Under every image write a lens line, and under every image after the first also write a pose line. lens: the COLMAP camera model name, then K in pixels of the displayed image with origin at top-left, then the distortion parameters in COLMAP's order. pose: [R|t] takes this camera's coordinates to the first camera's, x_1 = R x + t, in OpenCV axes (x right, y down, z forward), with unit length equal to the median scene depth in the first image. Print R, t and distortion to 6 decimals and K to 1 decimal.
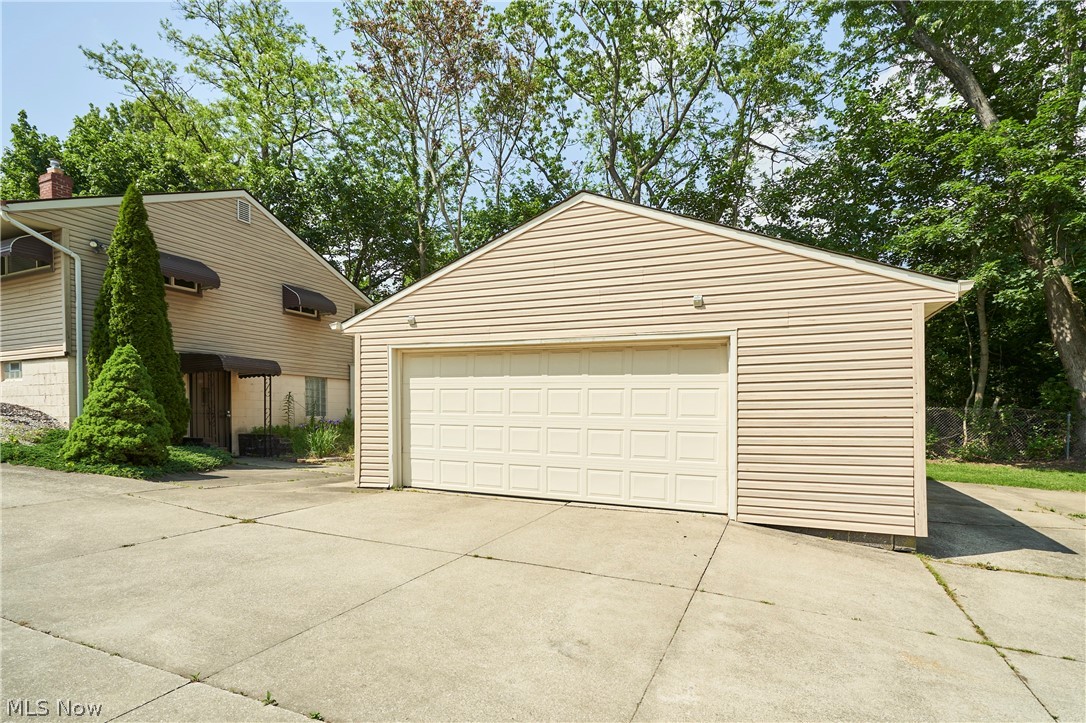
lens RADIAL K [[555.2, 0, 541.6], [0, 555.2, 423.2], [0, 0, 1]] dist [-0.000145, 0.000489]
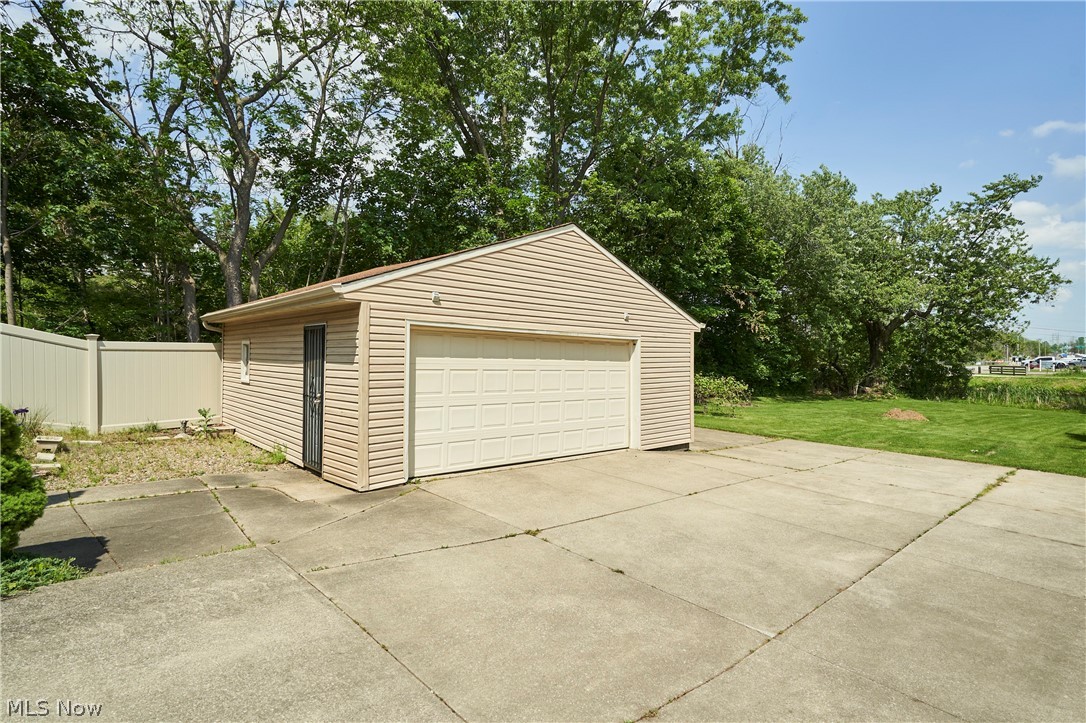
lens RADIAL K [[546.4, 0, 542.4], [0, 546.4, 353.8], [0, 0, 1]] dist [-0.000067, 0.000214]
pose [[0.416920, 0.006138, 0.908923, -1.474481], [0.008558, 0.999906, -0.010678, -0.116340], [-0.908903, 0.012231, 0.416828, 0.672693]]
